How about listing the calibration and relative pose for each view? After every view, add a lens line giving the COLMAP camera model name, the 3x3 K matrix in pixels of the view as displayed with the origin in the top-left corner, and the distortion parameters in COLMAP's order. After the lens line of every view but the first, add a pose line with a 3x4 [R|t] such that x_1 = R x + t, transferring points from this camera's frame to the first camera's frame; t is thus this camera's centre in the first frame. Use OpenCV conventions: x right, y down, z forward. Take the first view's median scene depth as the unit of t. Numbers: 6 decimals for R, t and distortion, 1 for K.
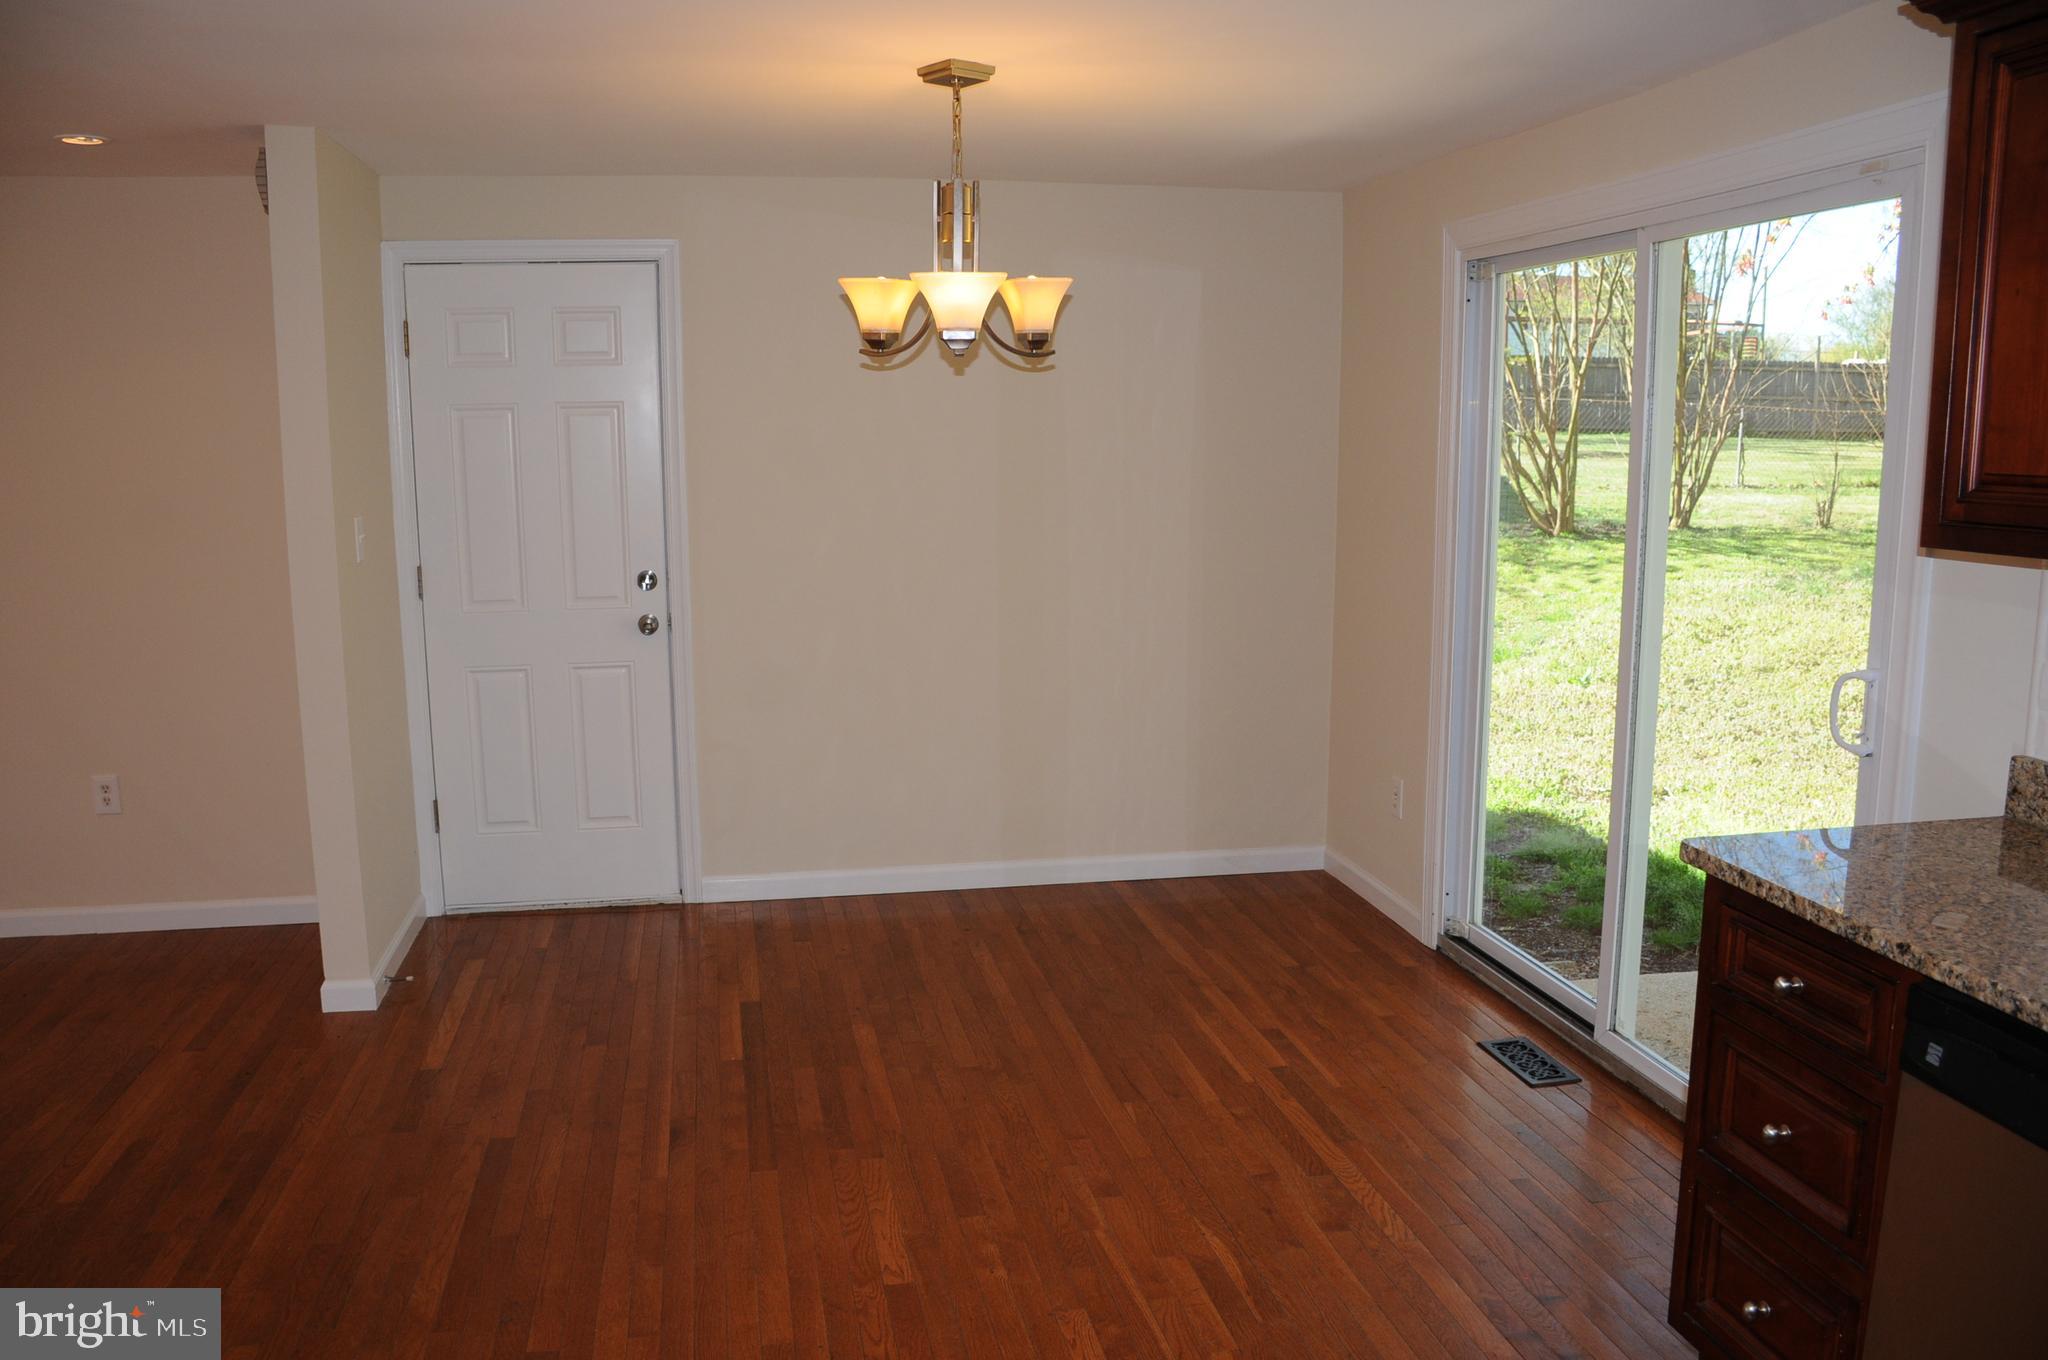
lens RADIAL K [[1589.9, 0, 1016.9], [0, 1589.9, 689.5], [0, 0, 1]] dist [-0.147434, 0.105248]
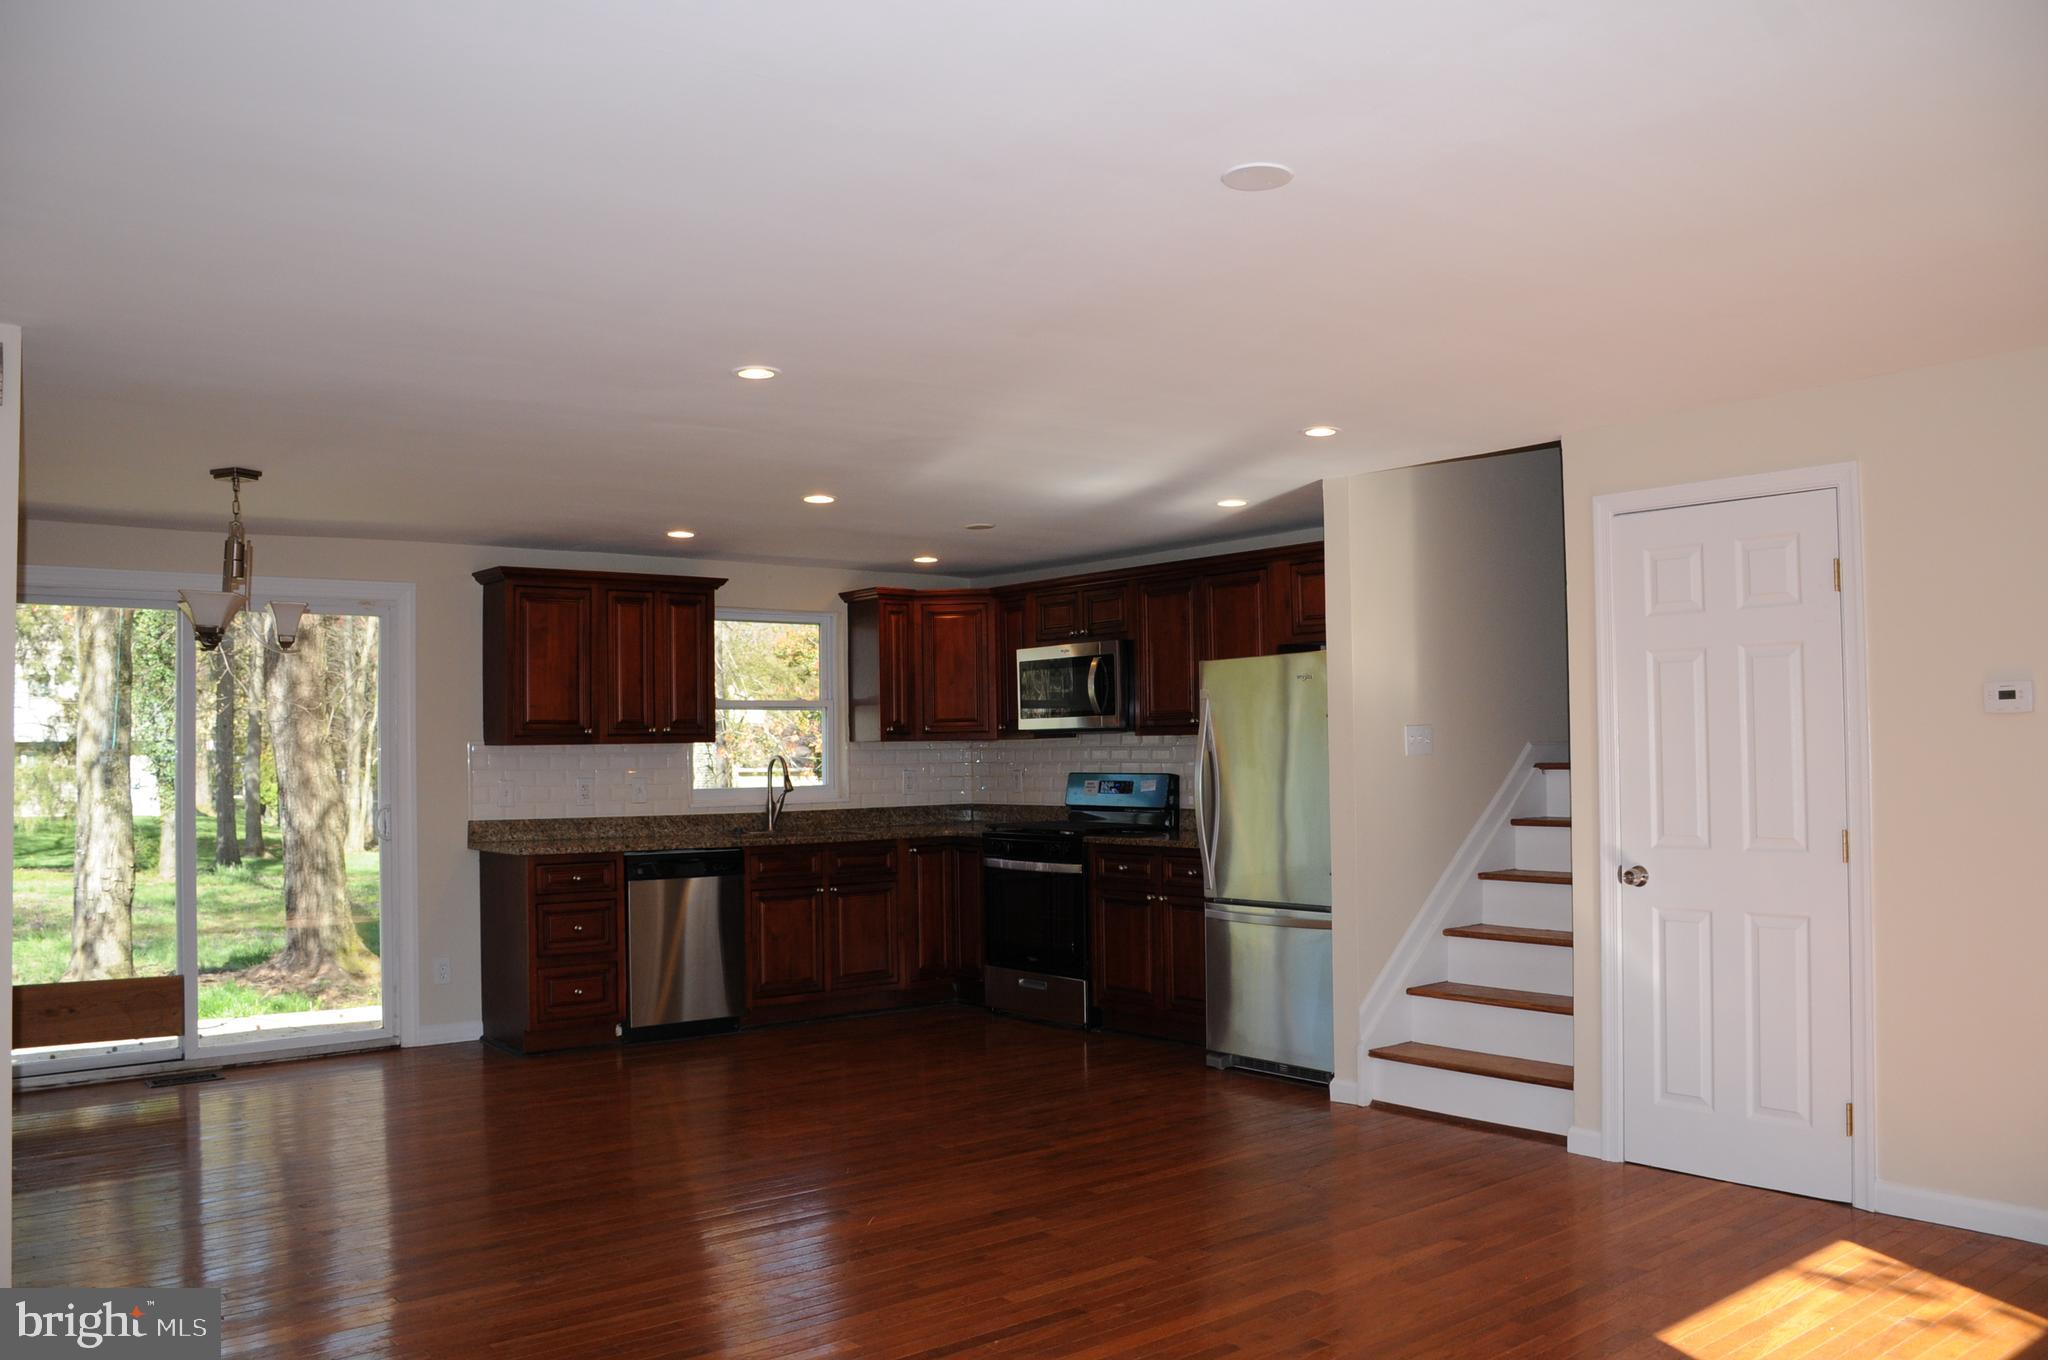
lens RADIAL K [[1589.9, 0, 1016.9], [0, 1589.9, 689.5], [0, 0, 1]] dist [-0.147434, 0.105248]
pose [[-0.470002, 0.040525, 0.881735, -1.922750], [0.158095, 0.986656, 0.038925, -0.120147], [-0.868392, 0.157693, -0.470137, 1.148993]]
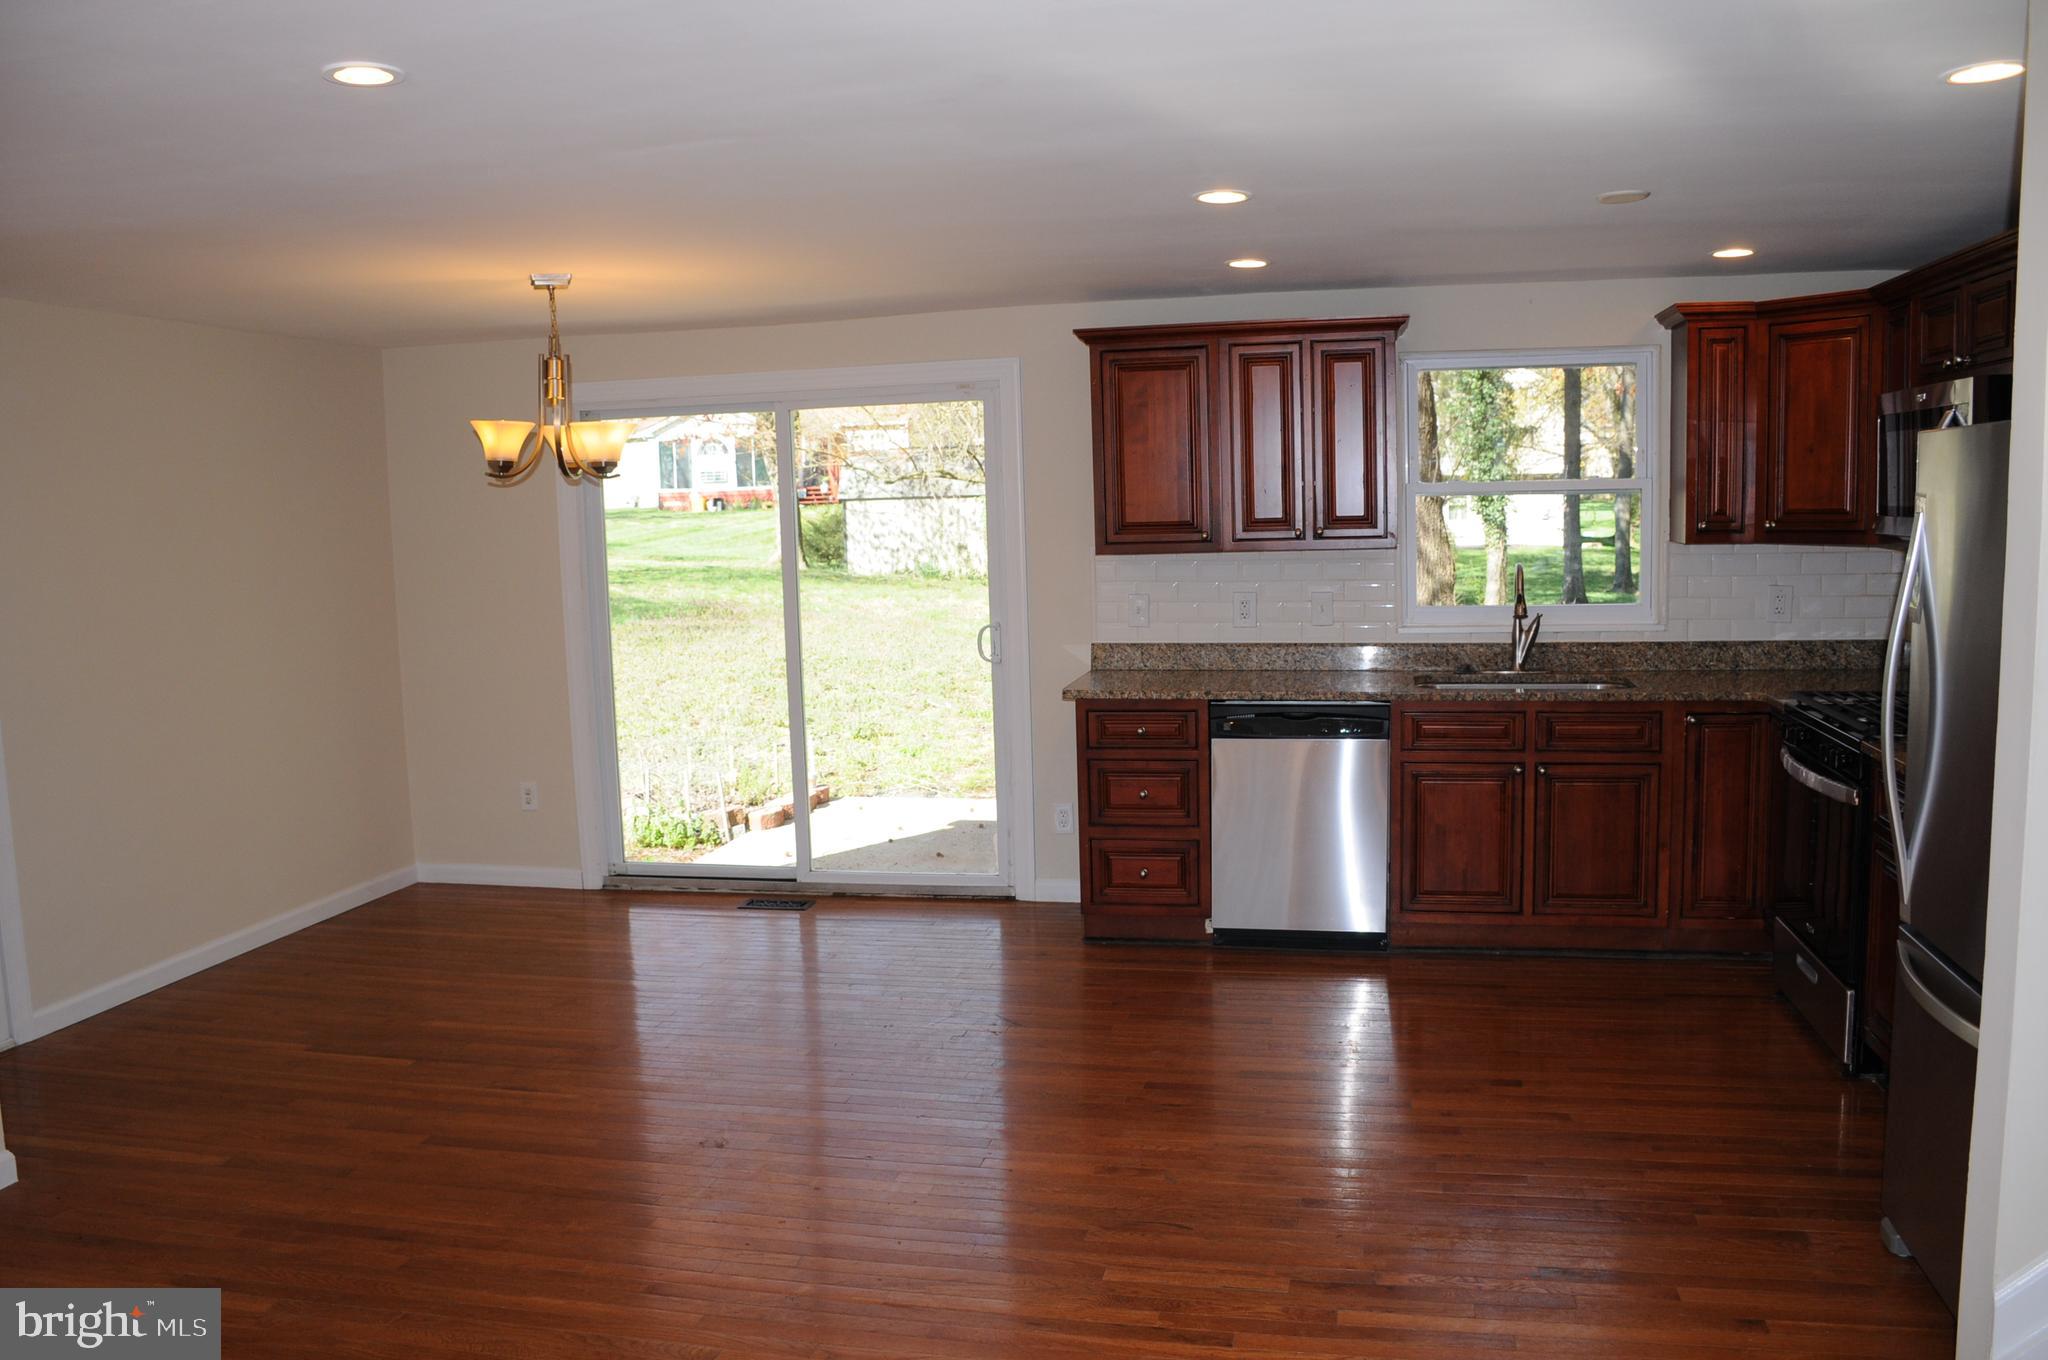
lens RADIAL K [[1589.9, 0, 1016.9], [0, 1589.9, 689.5], [0, 0, 1]] dist [-0.147434, 0.105248]
pose [[0.392192, -0.119457, 0.912094, -1.300929], [0.177079, 0.982791, 0.052573, -0.028280], [-0.902678, 0.140894, 0.406596, 0.091377]]
